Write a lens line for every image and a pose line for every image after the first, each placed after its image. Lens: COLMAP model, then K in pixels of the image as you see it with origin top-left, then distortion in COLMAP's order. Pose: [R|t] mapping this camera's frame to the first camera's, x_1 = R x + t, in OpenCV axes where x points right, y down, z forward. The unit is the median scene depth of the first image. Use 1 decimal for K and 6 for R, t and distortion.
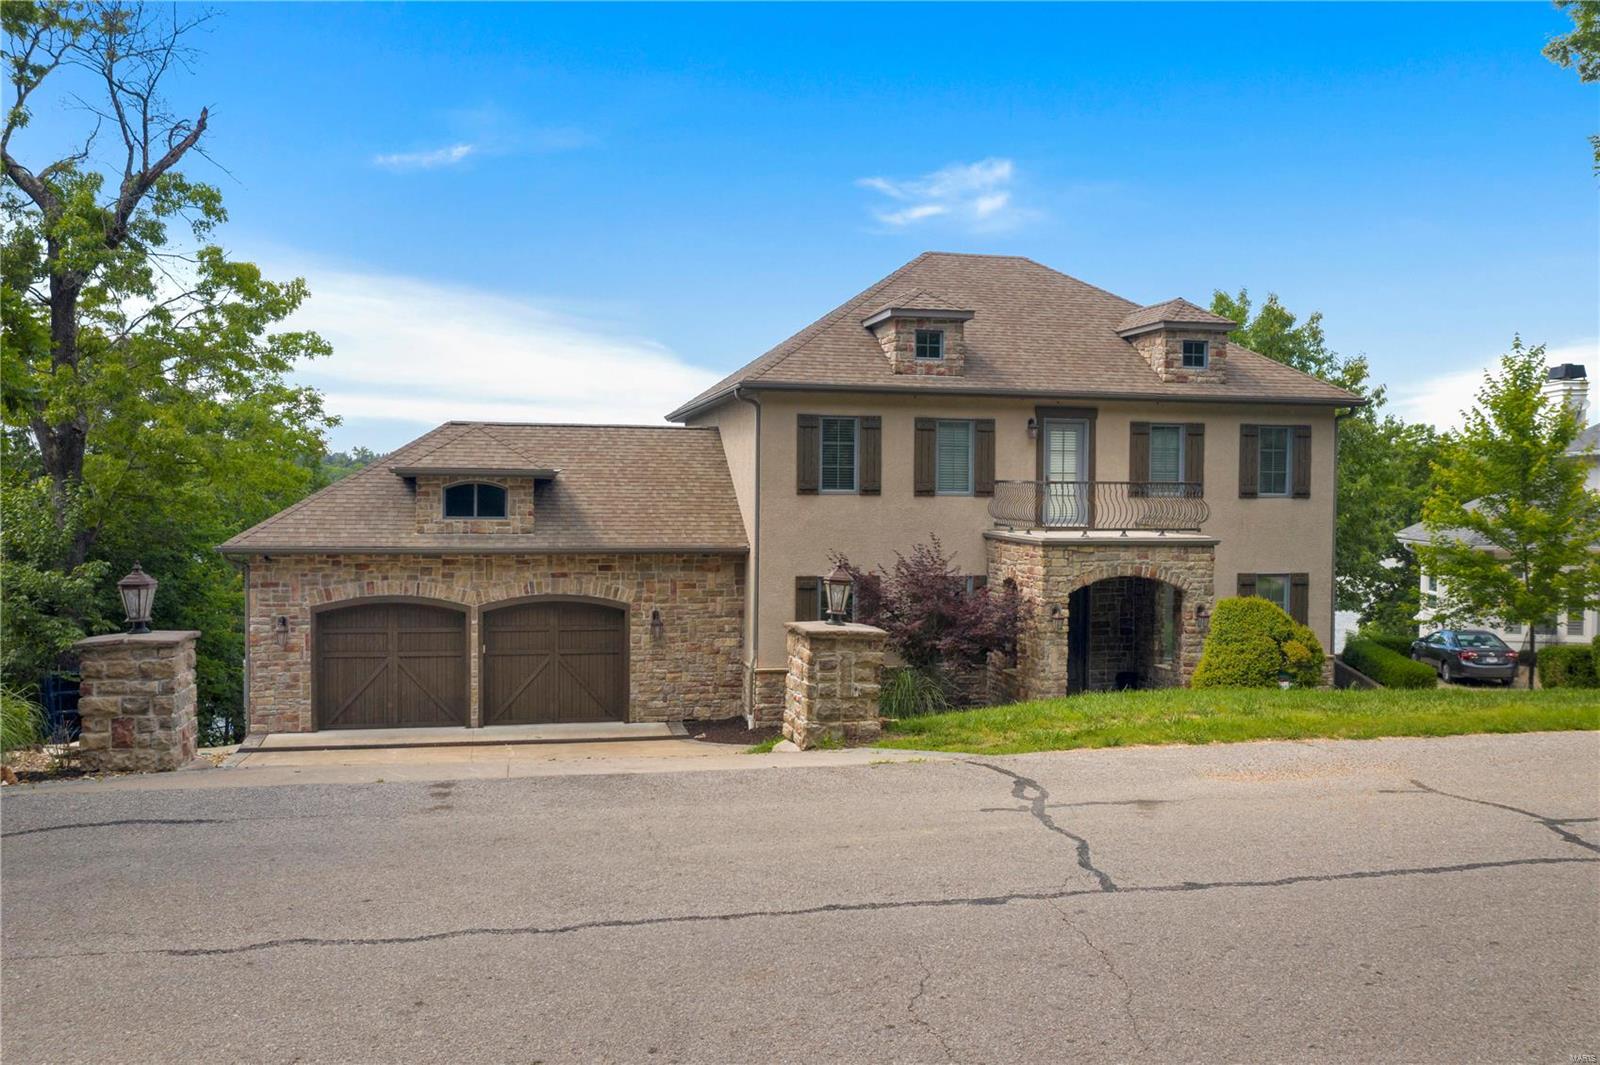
lens RADIAL K [[1269.5, 0, 800.0], [0, 1269.5, 532.5], [0, 0, 1]] dist [-0.012242, -0.001236]
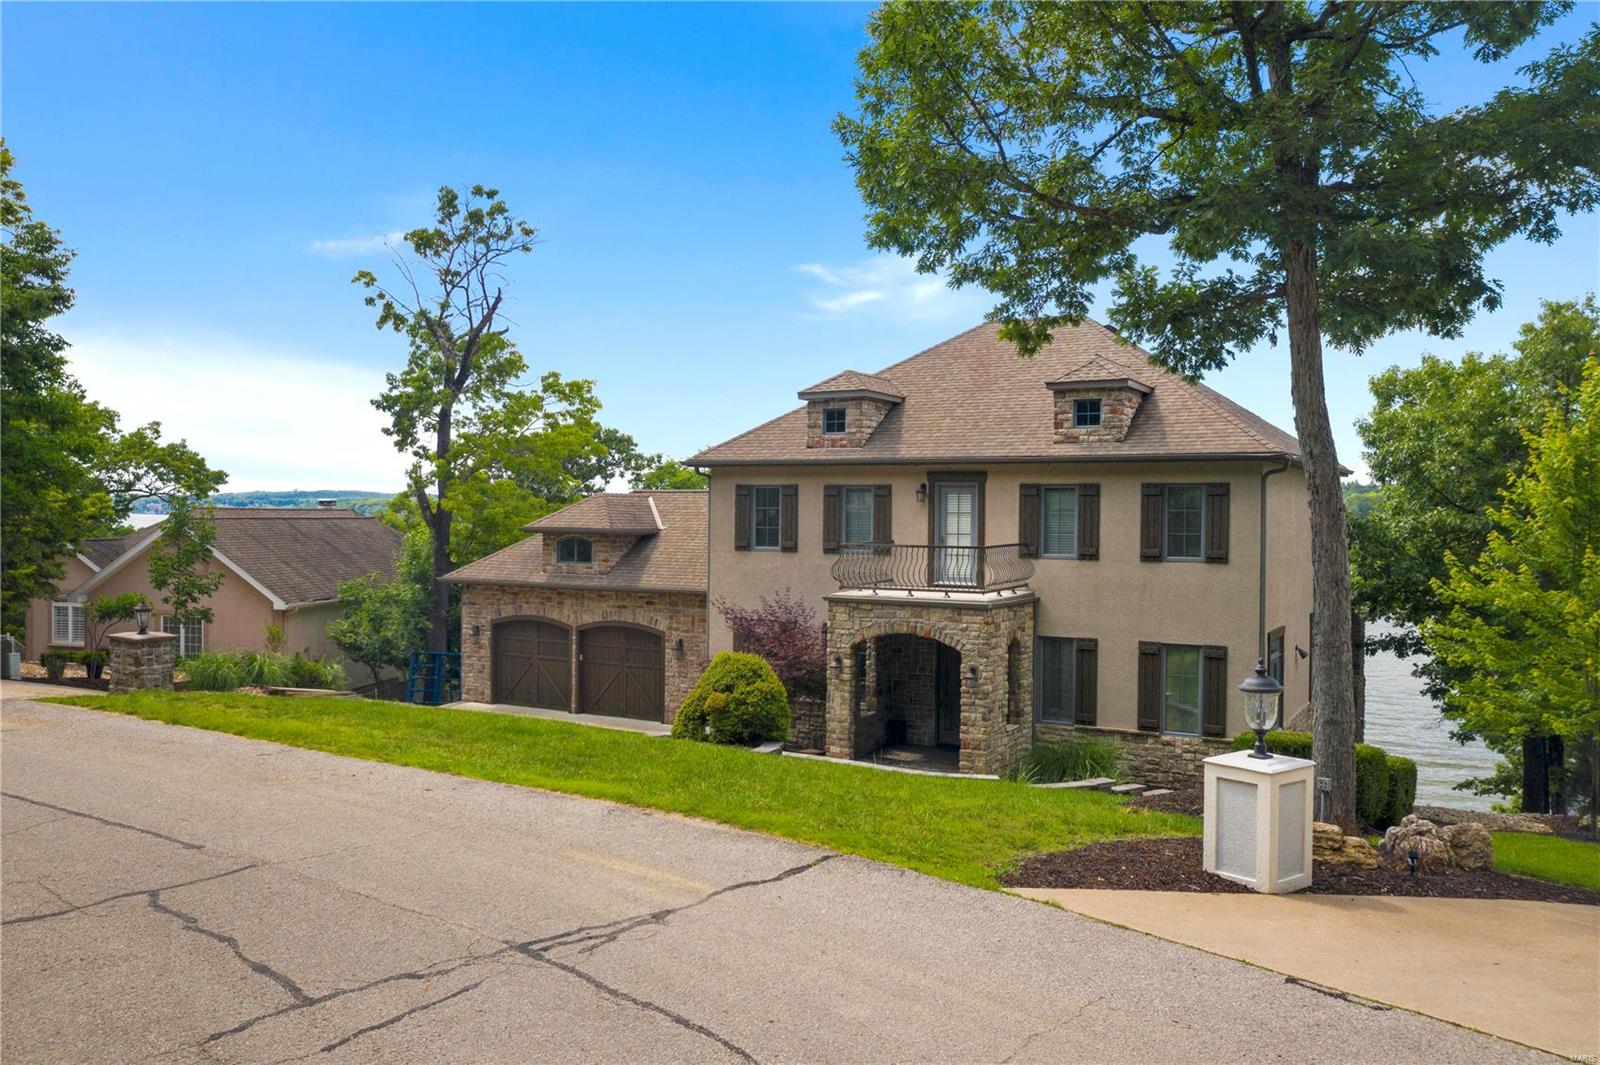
lens RADIAL K [[1269.5, 0, 800.0], [0, 1269.5, 532.5], [0, 0, 1]] dist [-0.012242, -0.001236]
pose [[0.733119, 0.009590, -0.680032, 0.859236], [-0.025026, 0.999604, -0.012883, -0.032357], [0.679639, 0.026463, 0.733069, 0.142847]]
